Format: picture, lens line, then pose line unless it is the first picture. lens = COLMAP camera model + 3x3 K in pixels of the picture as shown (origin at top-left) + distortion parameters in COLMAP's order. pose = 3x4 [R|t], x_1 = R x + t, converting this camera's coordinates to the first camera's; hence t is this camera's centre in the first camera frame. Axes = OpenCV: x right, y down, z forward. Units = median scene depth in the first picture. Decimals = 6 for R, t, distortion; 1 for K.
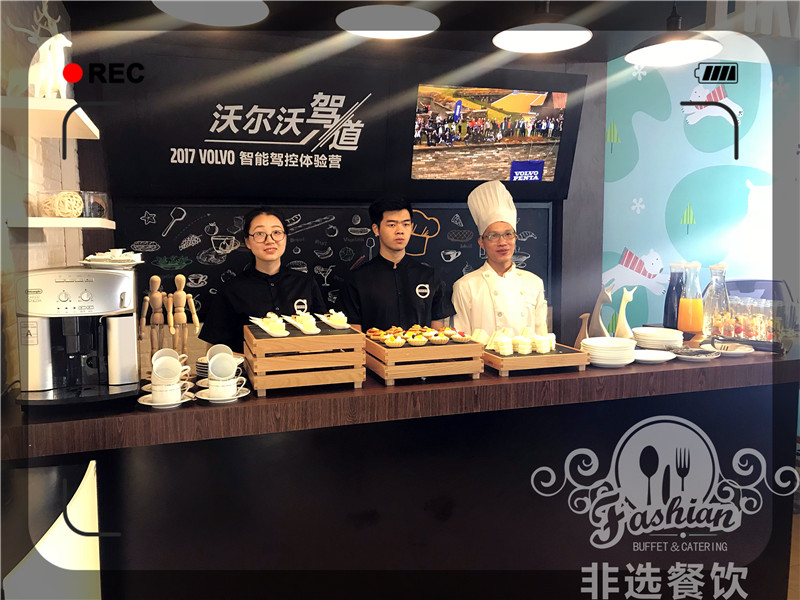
lens RADIAL K [[661.5, 0, 399.3], [0, 661.5, 300.7], [0, 0, 1]] dist [0.001861, 0.008360]
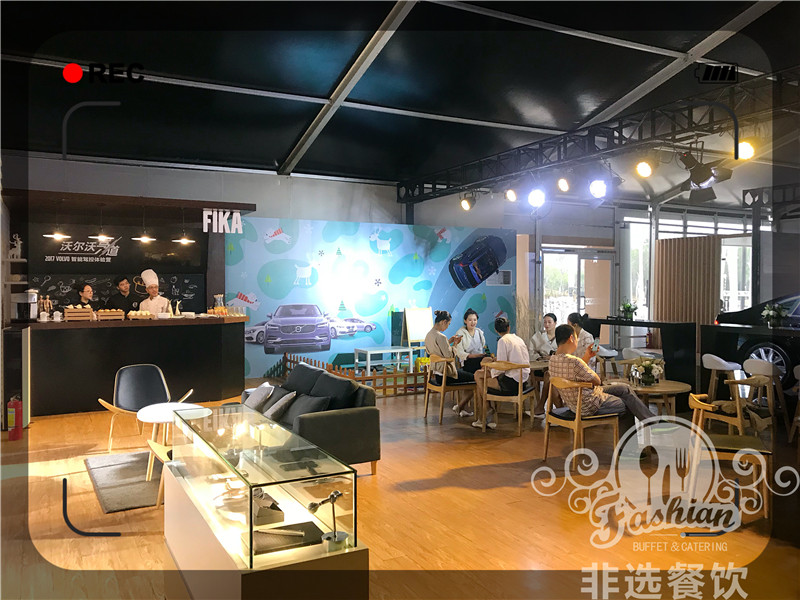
lens RADIAL K [[661.5, 0, 400.7], [0, 661.5, 296.8], [0, 0, 1]] dist [0.001861, 0.008360]
pose [[0.985597, 0.002424, 0.169091, 0.682038], [0.011401, 0.996670, -0.080741, 0.195568], [-0.168724, 0.081506, 0.982288, -2.050440]]
